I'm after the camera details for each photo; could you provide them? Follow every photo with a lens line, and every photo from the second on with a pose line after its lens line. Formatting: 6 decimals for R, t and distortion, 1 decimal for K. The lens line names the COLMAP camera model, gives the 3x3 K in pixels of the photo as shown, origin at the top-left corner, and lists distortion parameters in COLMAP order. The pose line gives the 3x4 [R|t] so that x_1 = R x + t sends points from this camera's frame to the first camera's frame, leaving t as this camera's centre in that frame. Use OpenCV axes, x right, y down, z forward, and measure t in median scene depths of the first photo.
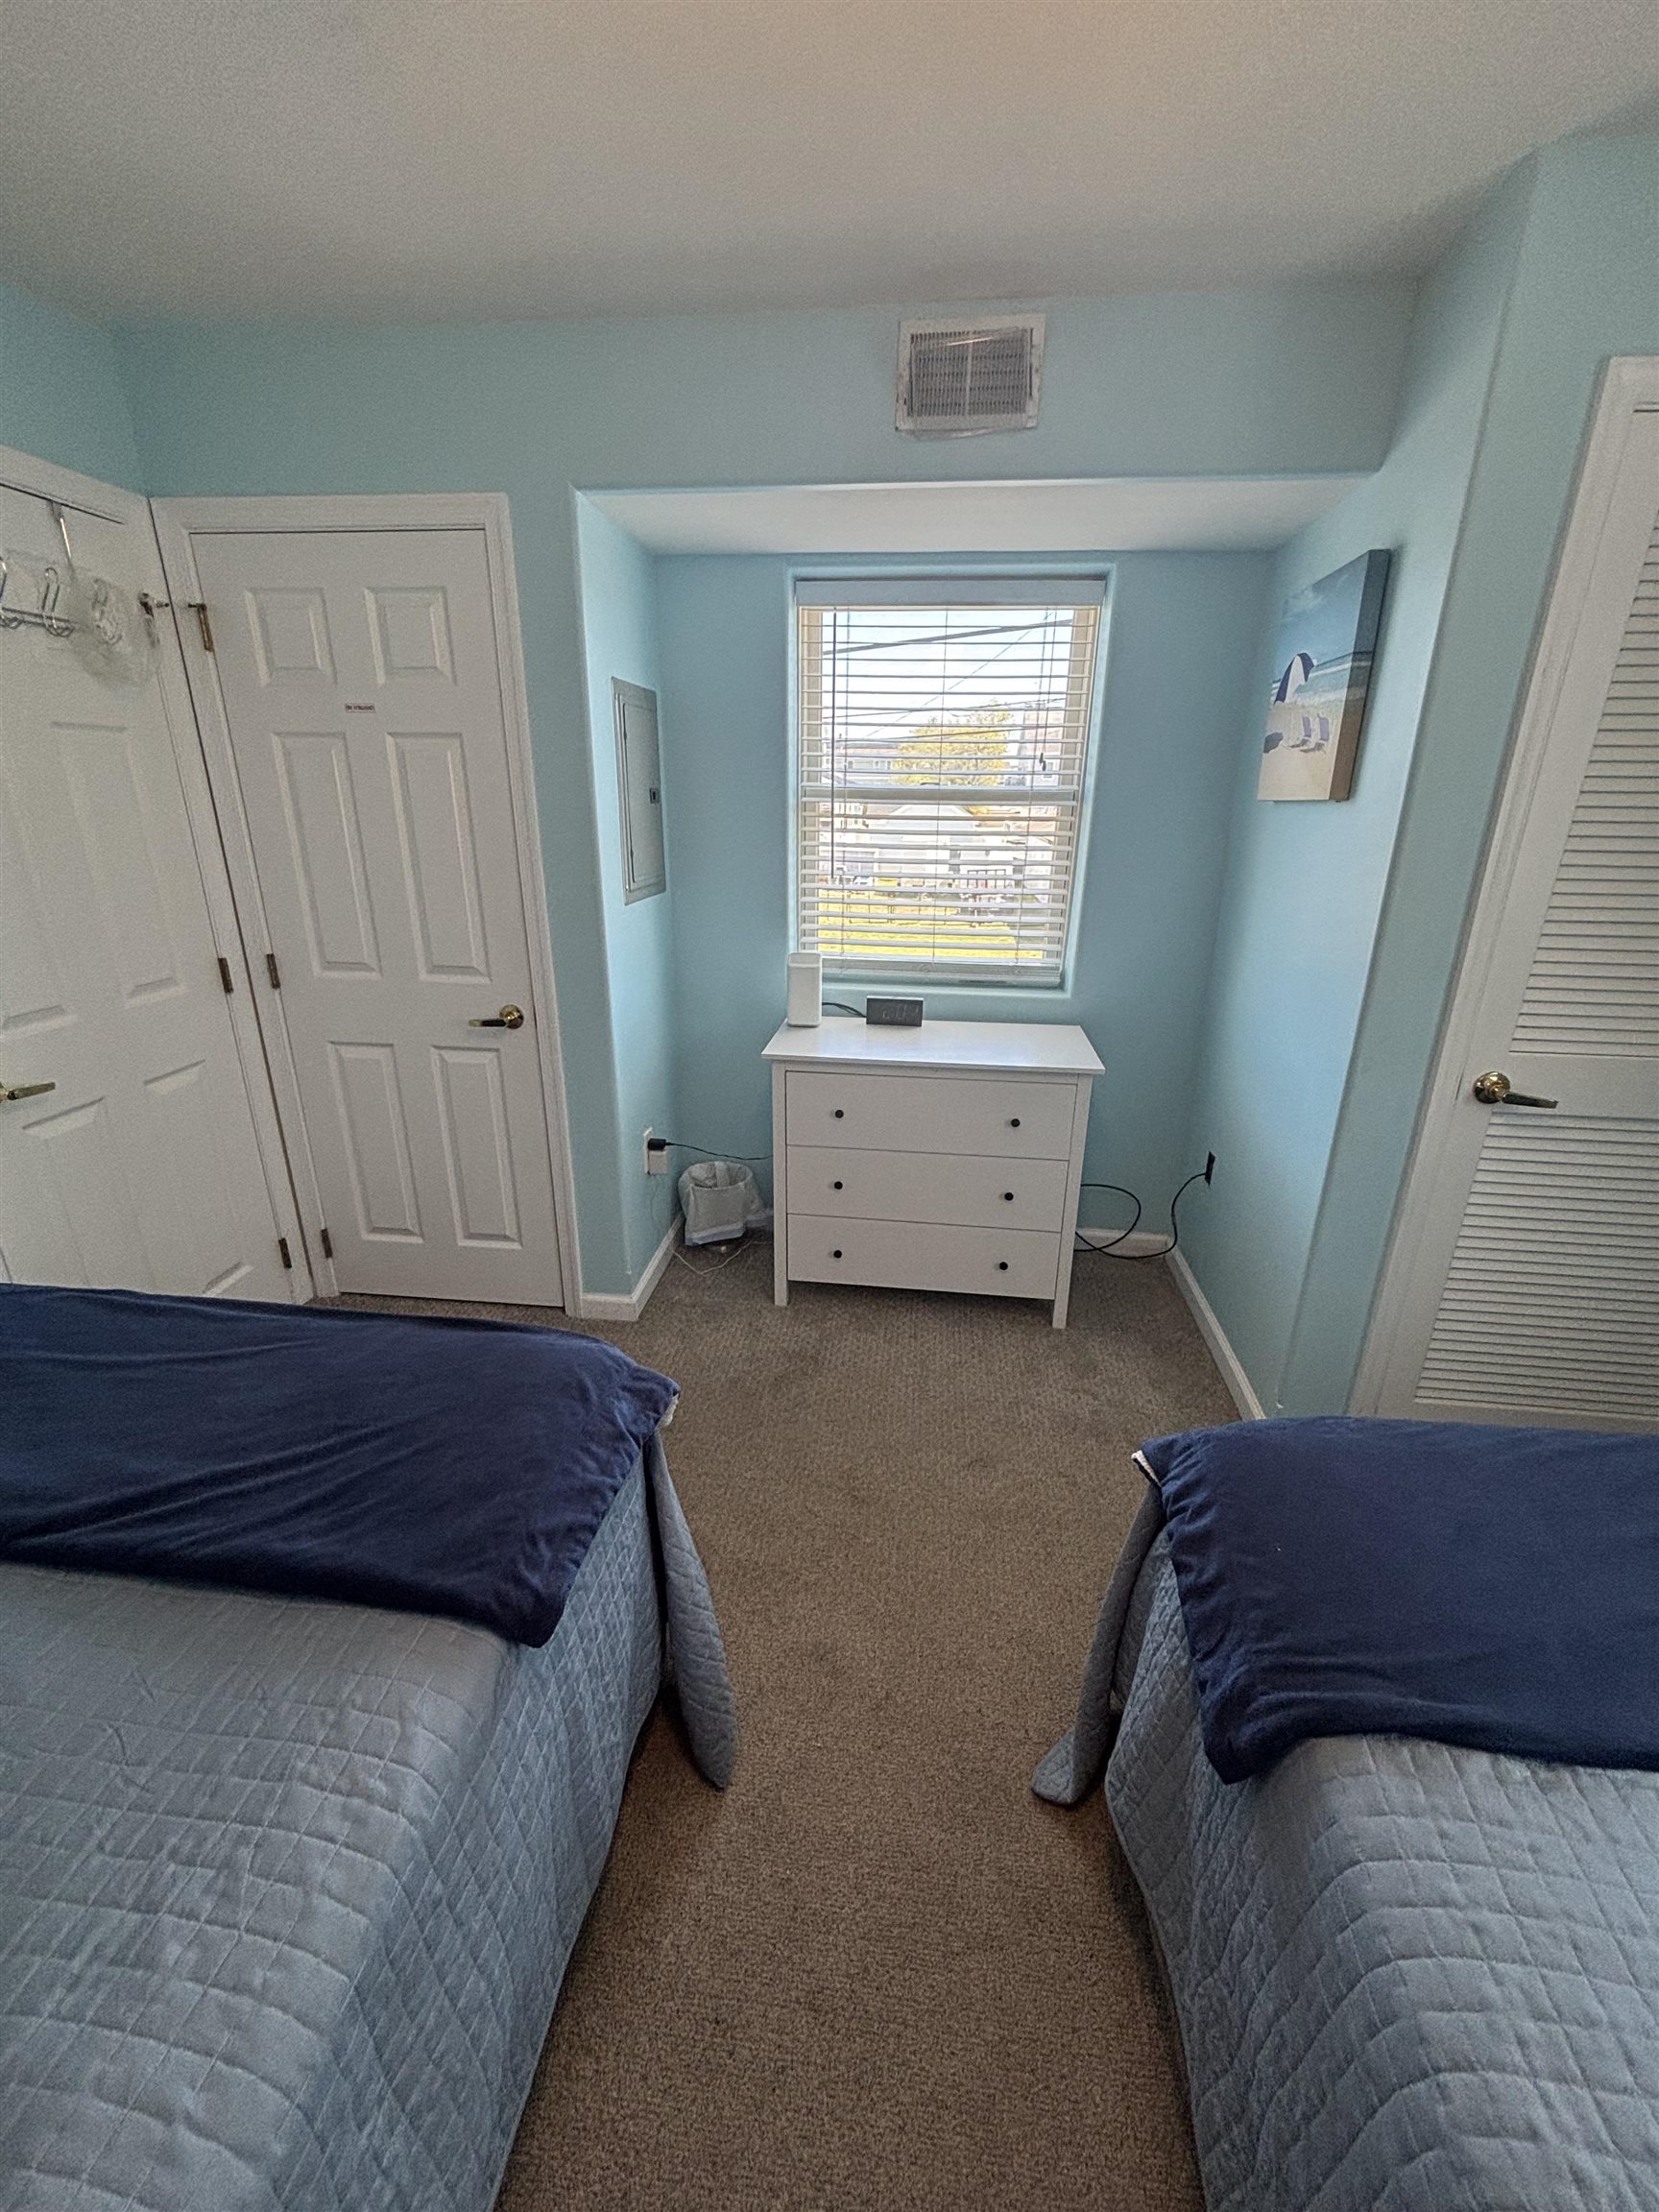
lens RADIAL K [[888.9, 0, 829.5], [0, 888.9, 1106.0], [0, 0, 1]] dist [0.002777, -0.000071]
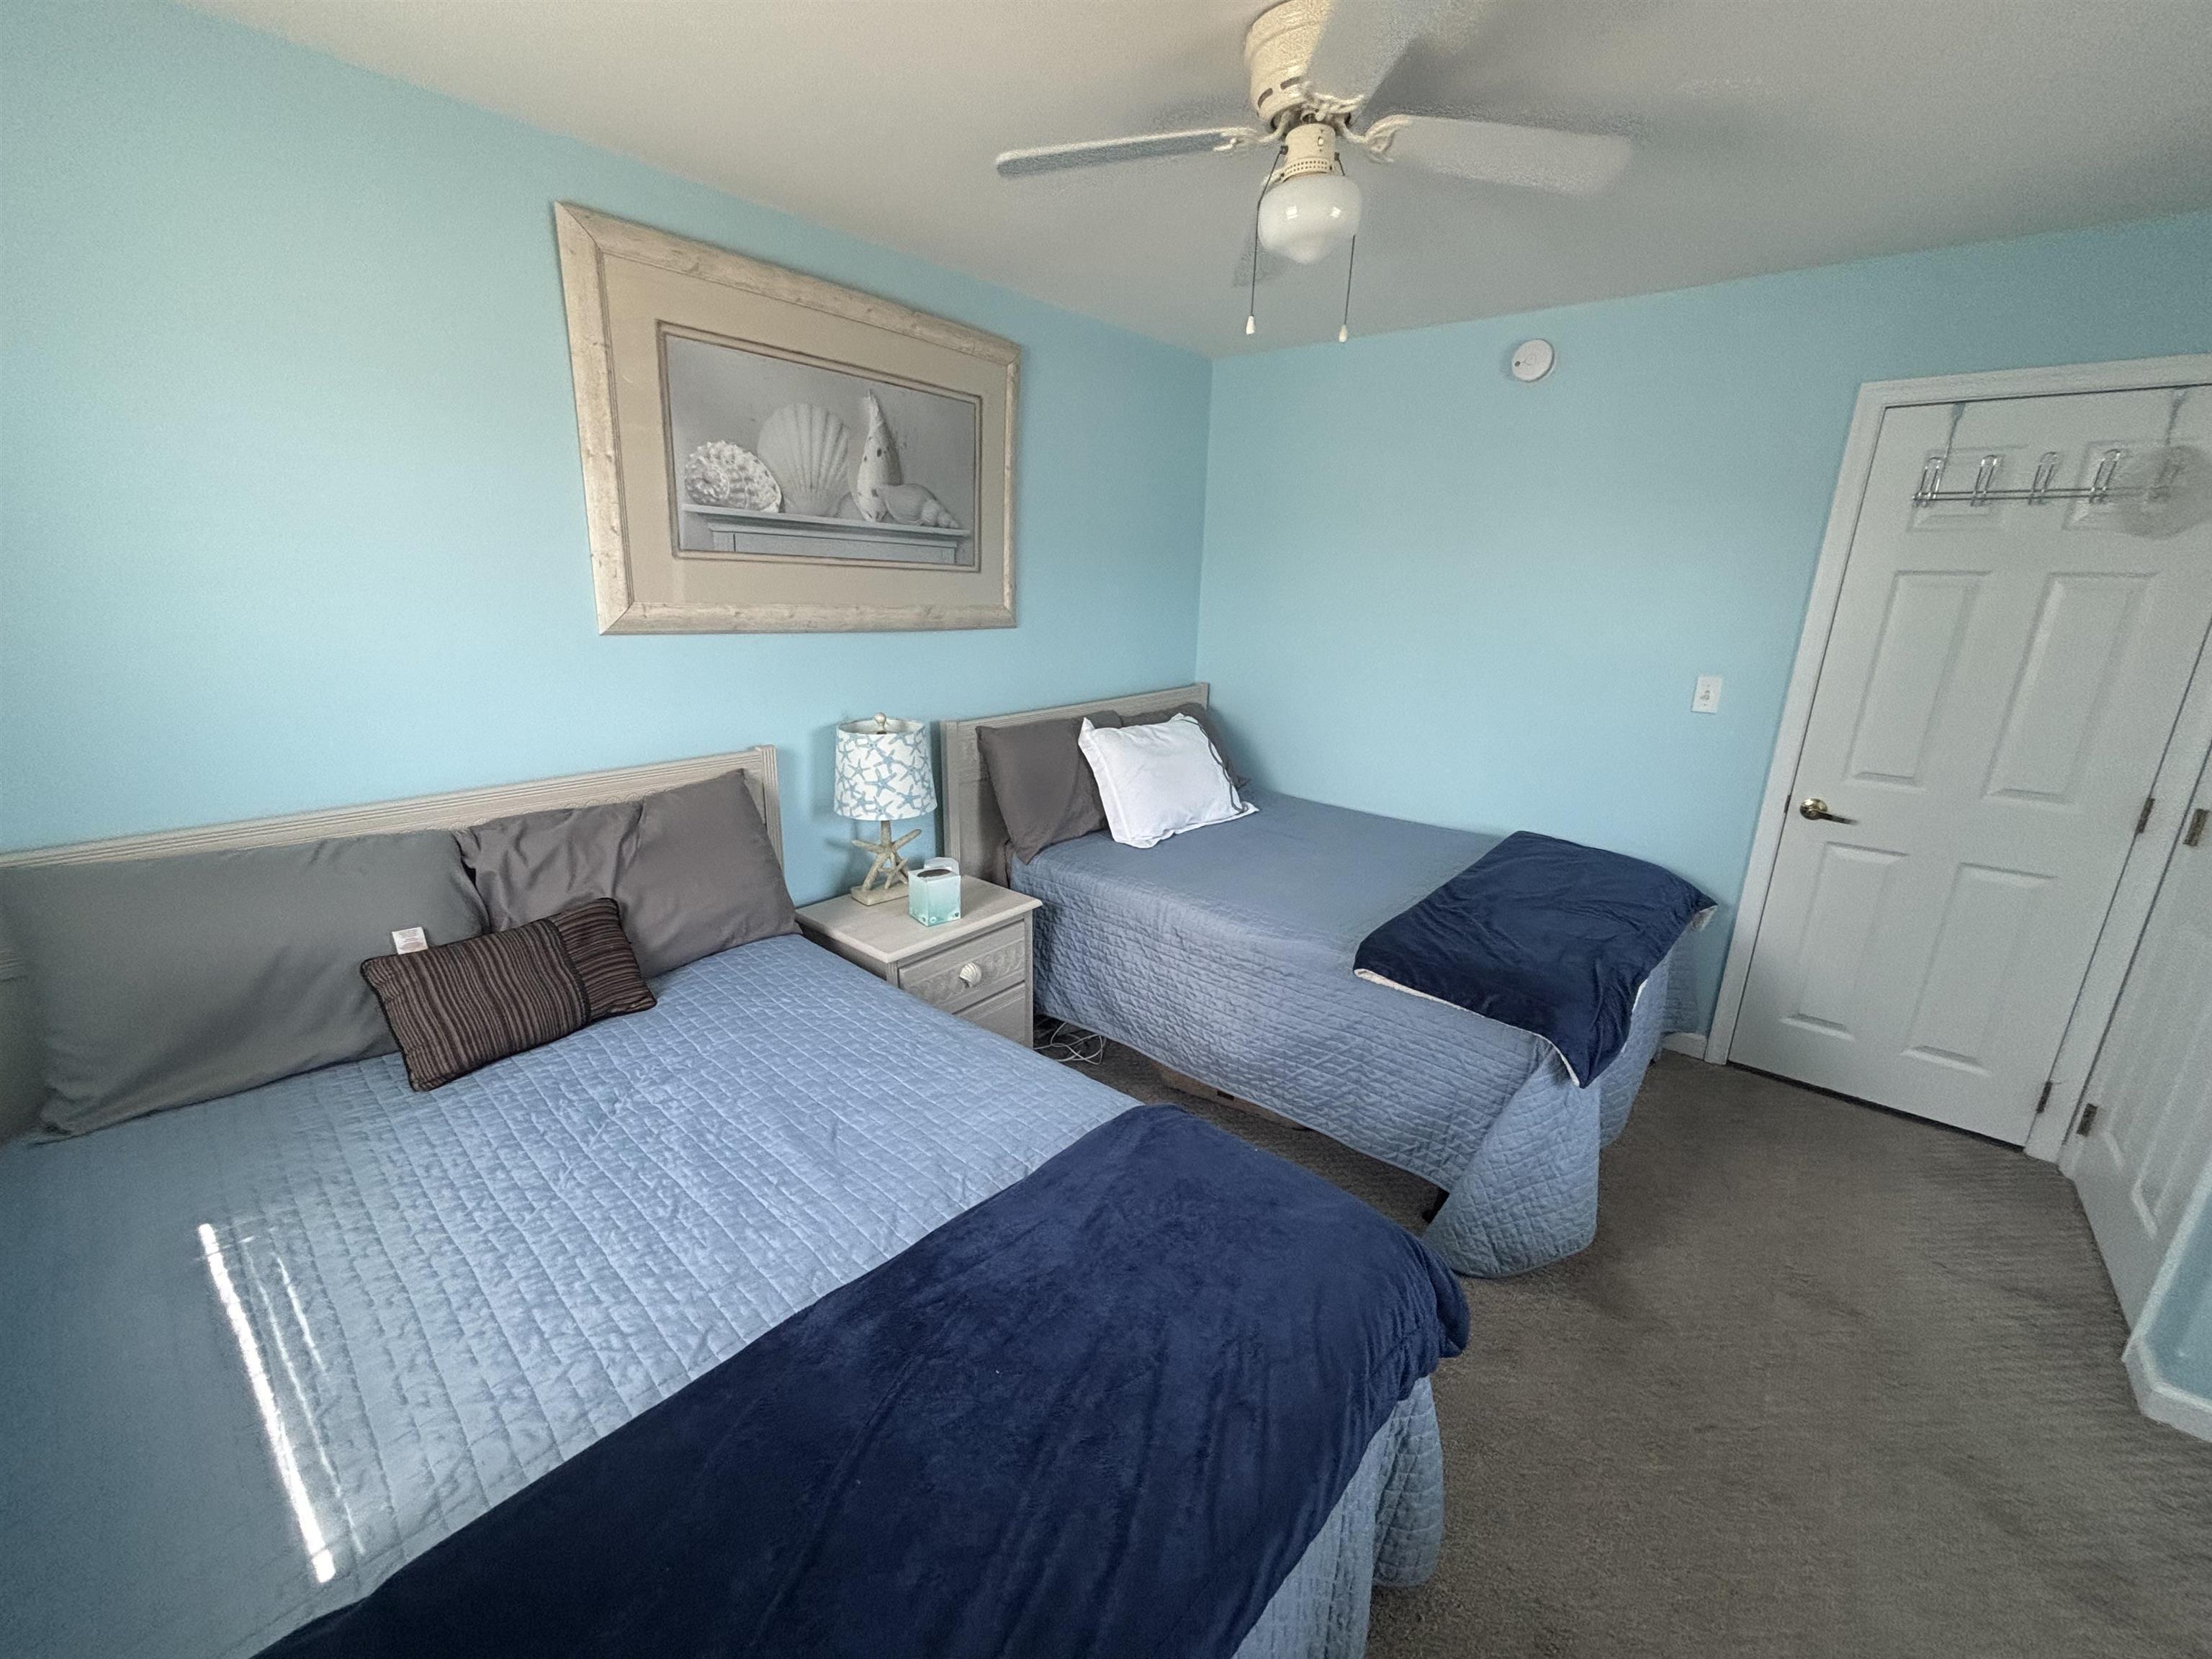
lens RADIAL K [[888.9, 0, 1109.8], [0, 888.9, 834.0], [0, 0, 1]] dist [0.002777, -0.000071]
pose [[-0.541455, 0.205133, -0.815320, 0.873619], [-0.306934, 0.854607, 0.418853, -0.225234], [0.782699, 0.477040, -0.399769, 0.618168]]
